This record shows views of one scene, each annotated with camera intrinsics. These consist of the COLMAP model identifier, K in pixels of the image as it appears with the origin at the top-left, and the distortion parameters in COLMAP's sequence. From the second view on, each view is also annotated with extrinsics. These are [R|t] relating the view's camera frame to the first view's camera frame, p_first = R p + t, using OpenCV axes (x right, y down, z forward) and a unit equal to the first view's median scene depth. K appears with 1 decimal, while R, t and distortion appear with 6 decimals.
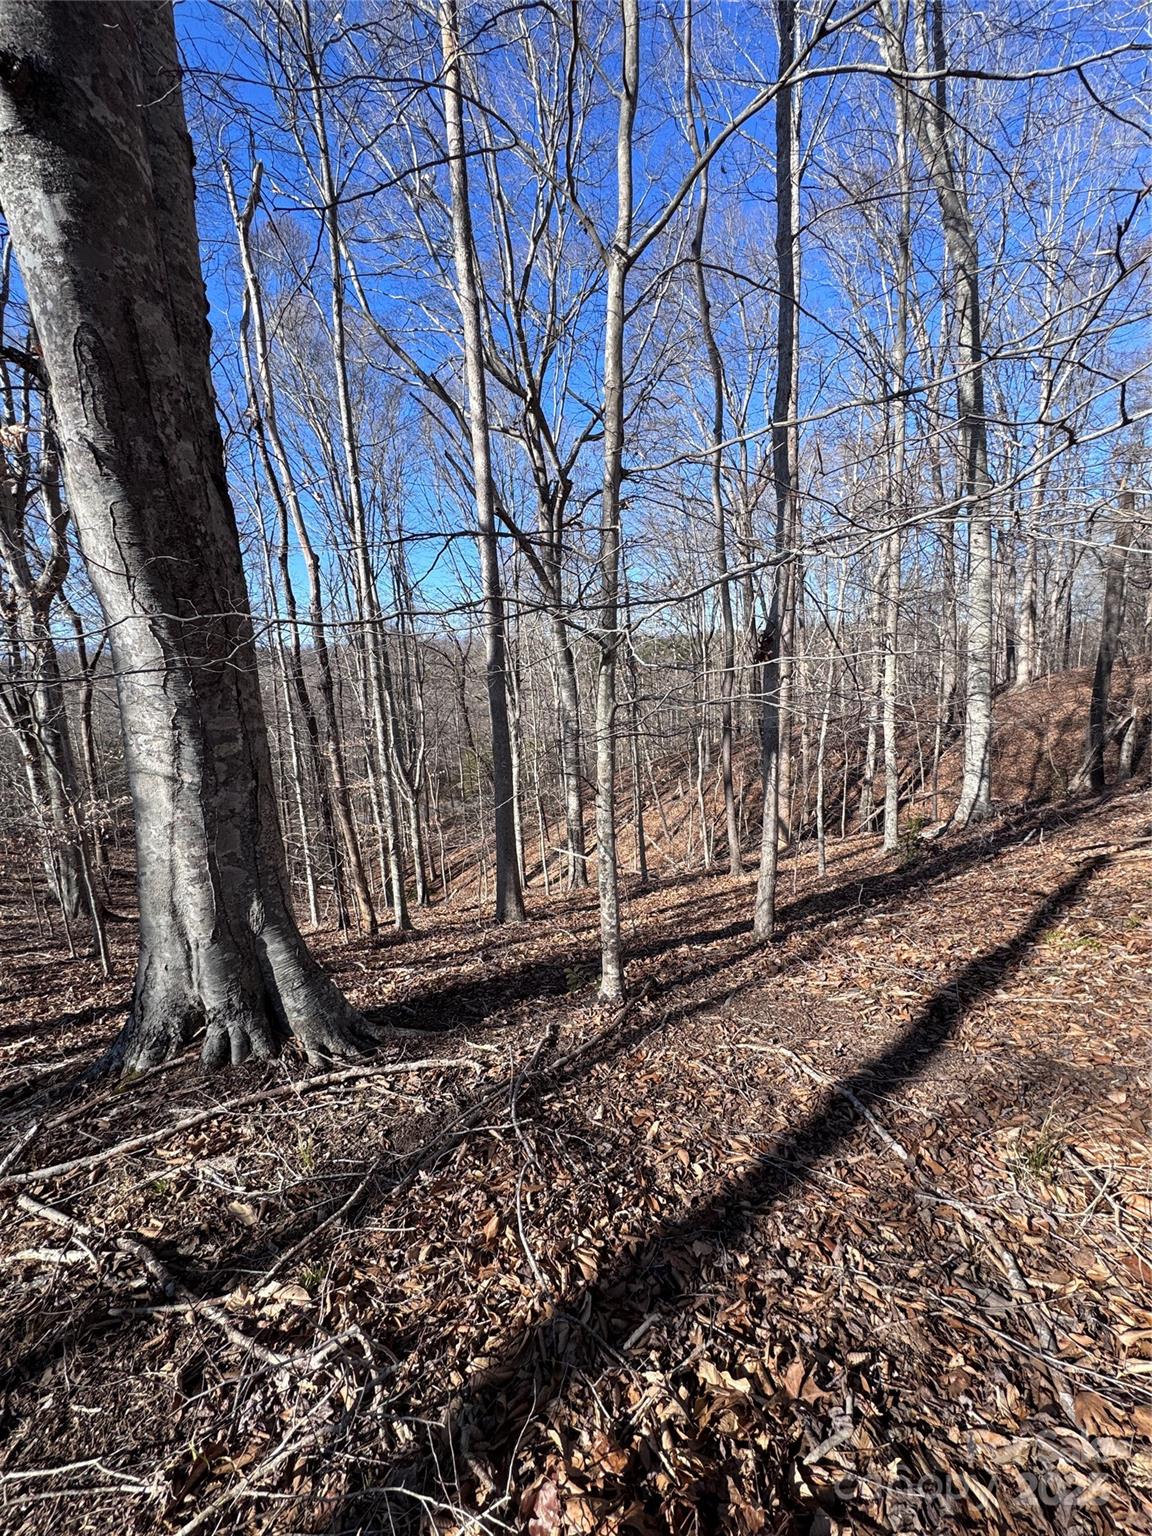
lens RADIAL K [[607.6, 0, 575.1], [0, 607.6, 765.2], [0, 0, 1]] dist [-0.003042, 0.000478]
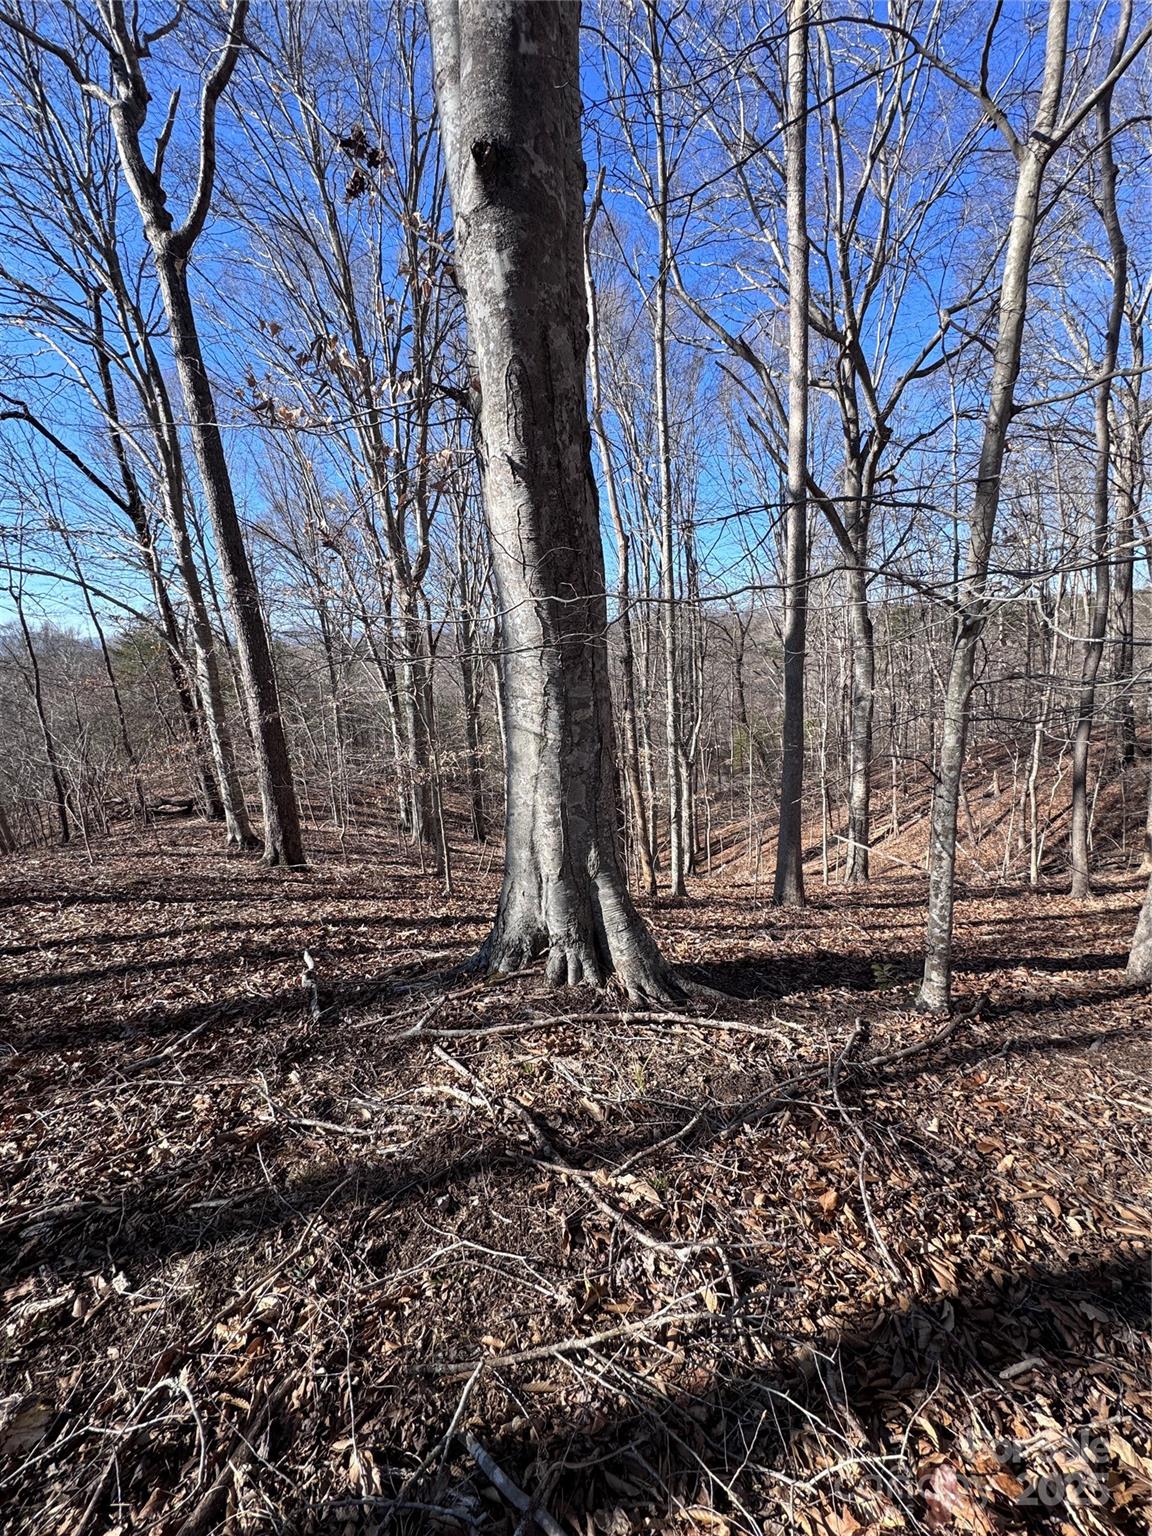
lens RADIAL K [[607.6, 0, 575.9], [0, 607.6, 764.9], [0, 0, 1]] dist [-0.003042, 0.000478]
pose [[0.906772, 0.077682, -0.414402, -0.098997], [-0.060505, 0.996682, 0.054441, 0.006575], [0.417256, -0.024293, 0.908464, -0.047845]]
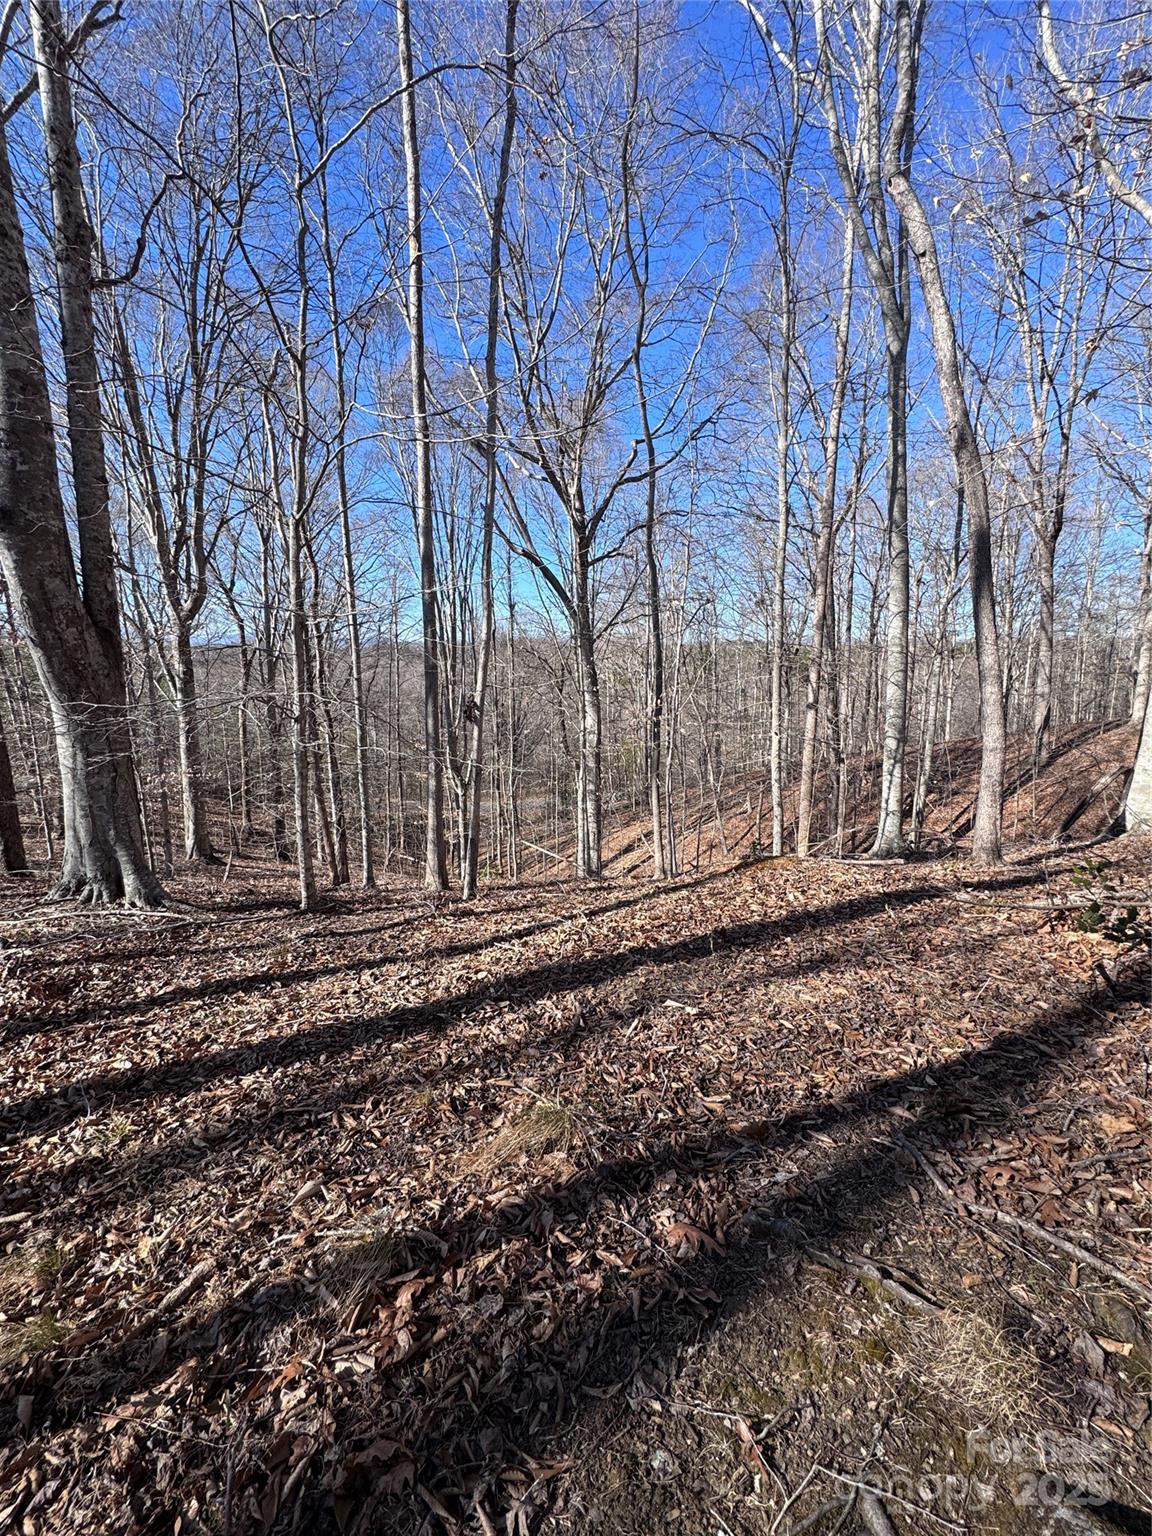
lens RADIAL K [[607.6, 0, 573.8], [0, 607.6, 765.8], [0, 0, 1]] dist [-0.003042, 0.000478]
pose [[0.973737, 0.076759, -0.214346, 1.516302], [-0.077181, 0.996996, 0.006411, -0.139497], [0.214195, 0.010301, 0.976737, -0.738834]]
